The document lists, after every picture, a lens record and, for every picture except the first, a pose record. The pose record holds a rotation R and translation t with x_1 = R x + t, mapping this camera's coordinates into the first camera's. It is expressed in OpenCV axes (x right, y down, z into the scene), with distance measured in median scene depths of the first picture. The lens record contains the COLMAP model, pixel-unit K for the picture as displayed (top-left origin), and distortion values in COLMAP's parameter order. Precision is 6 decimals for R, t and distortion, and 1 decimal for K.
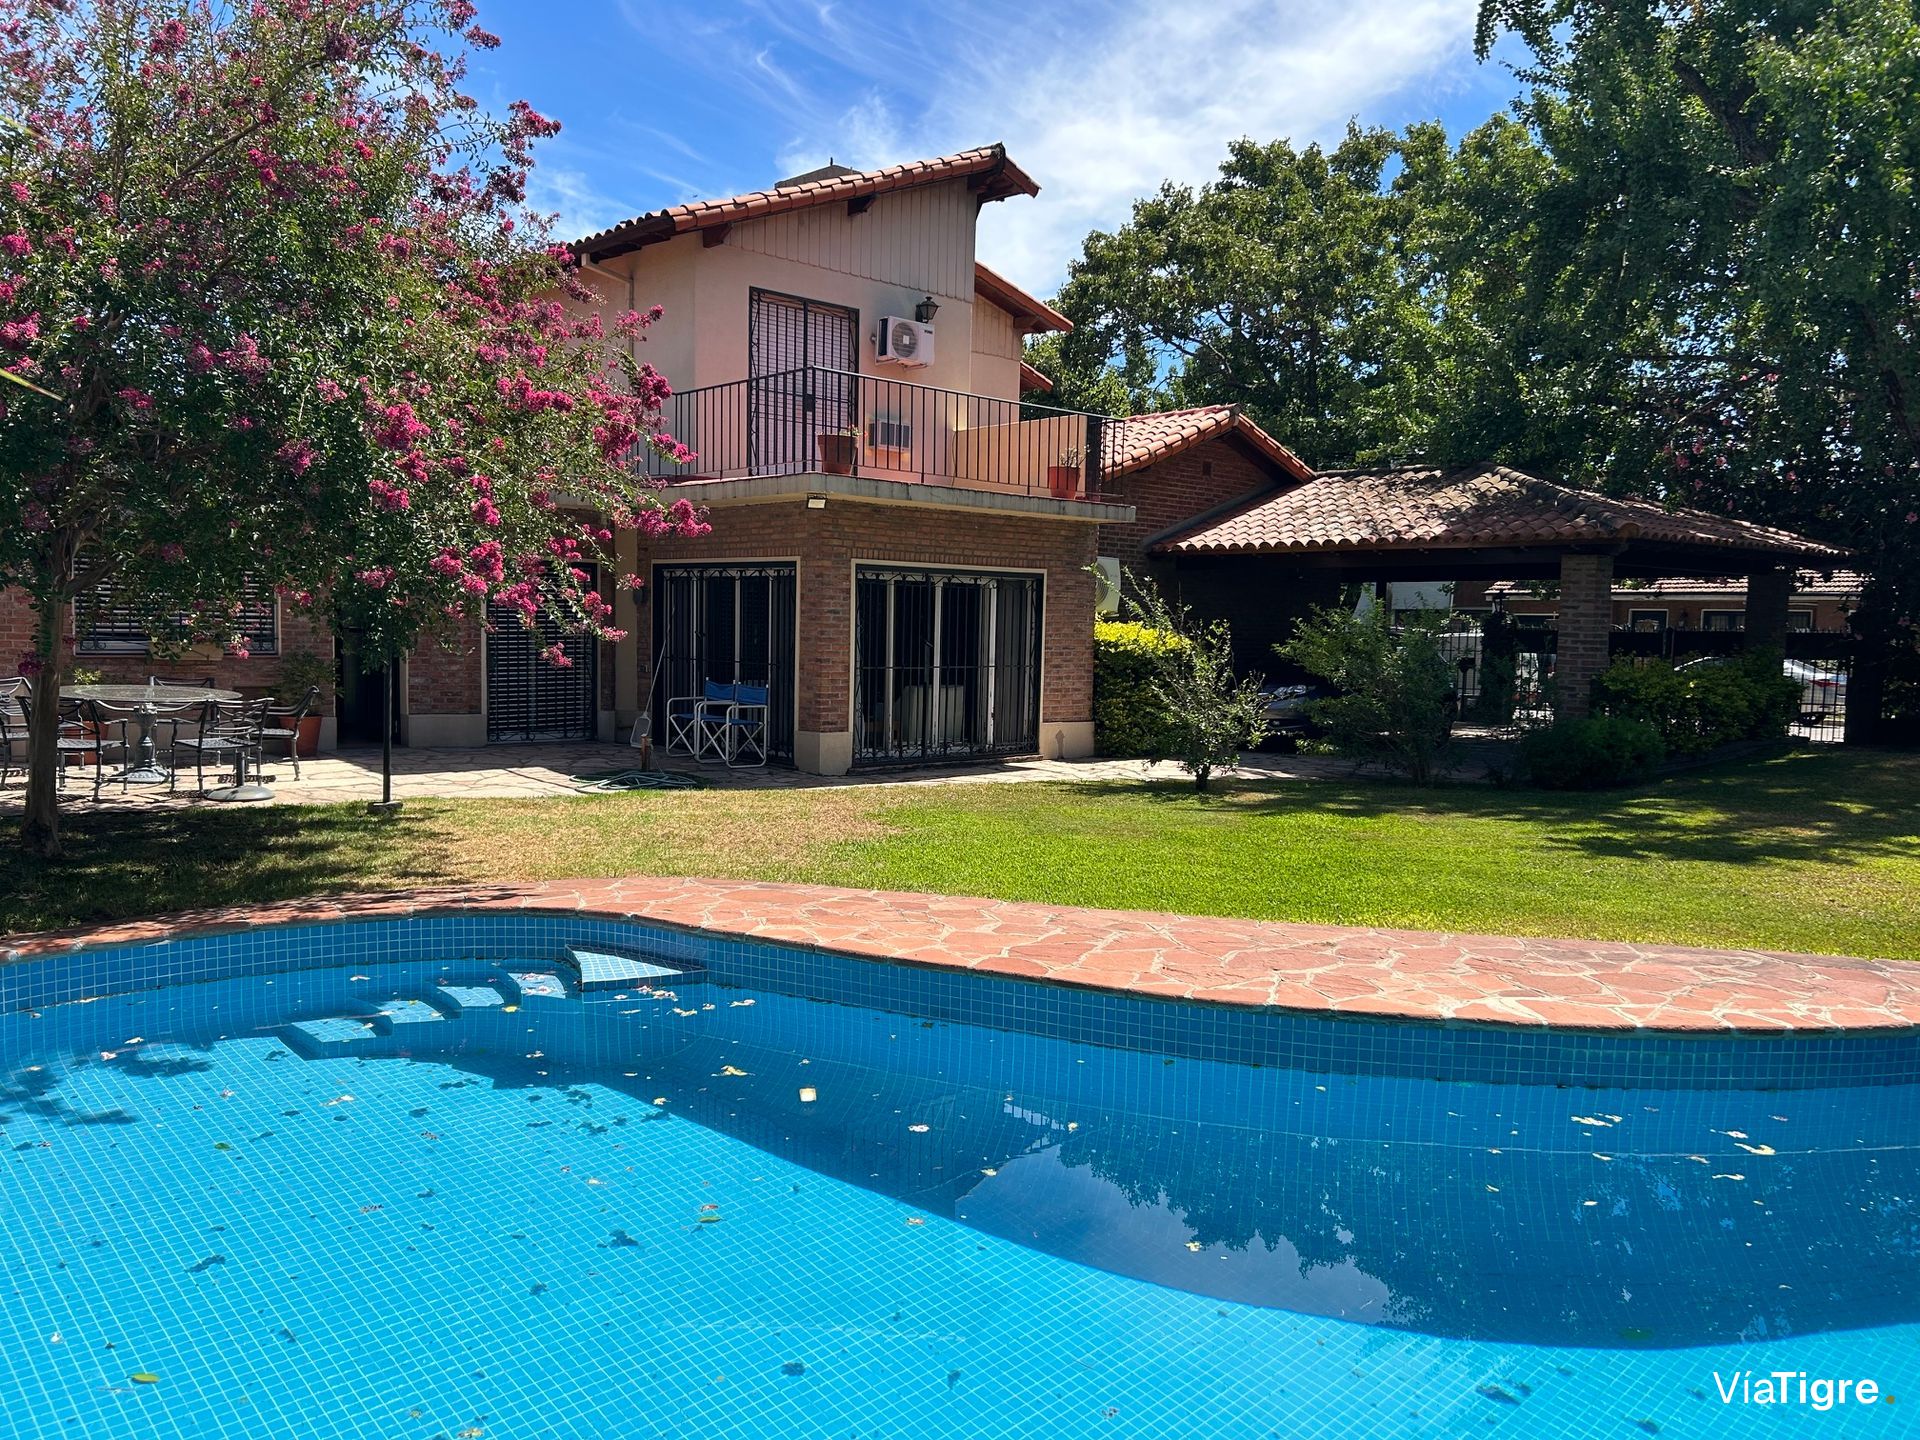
lens RADIAL K [[1425.4, 0, 964.9], [0, 1425.4, 724.5], [0, 0, 1]] dist [0.036697, -0.008232]
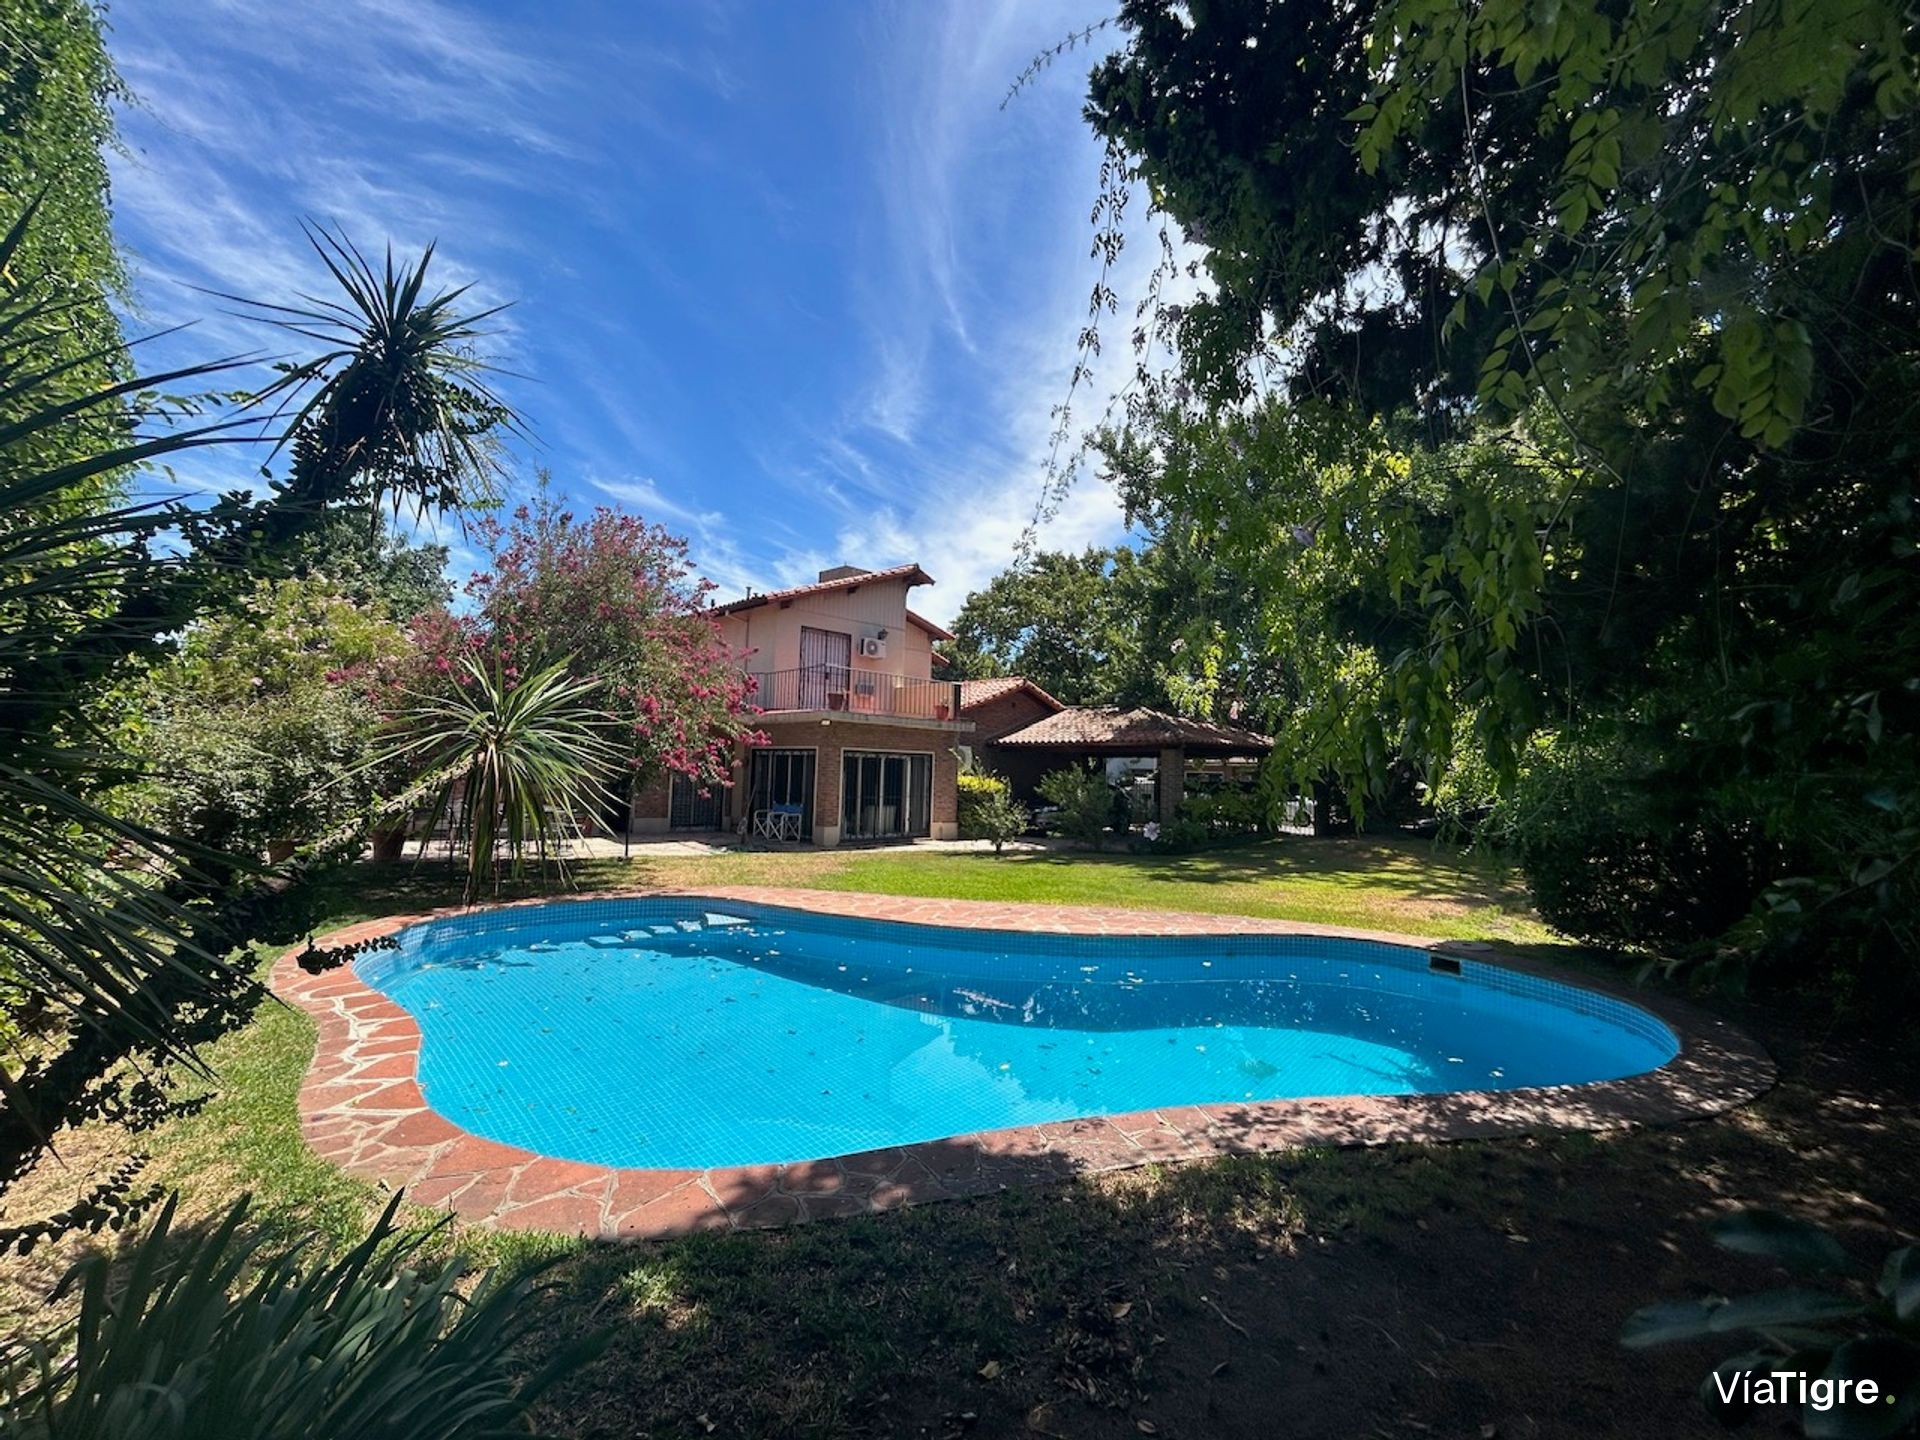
lens RADIAL K [[768.0, 0, 956.9], [0, 768.0, 712.8], [0, 0, 1]] dist [0.025724, 0.000000]
pose [[0.999316, 0.009342, 0.035771, 0.052723], [-0.003970, 0.989067, -0.147416, 0.005104], [-0.036757, 0.147173, 0.988428, -0.183829]]
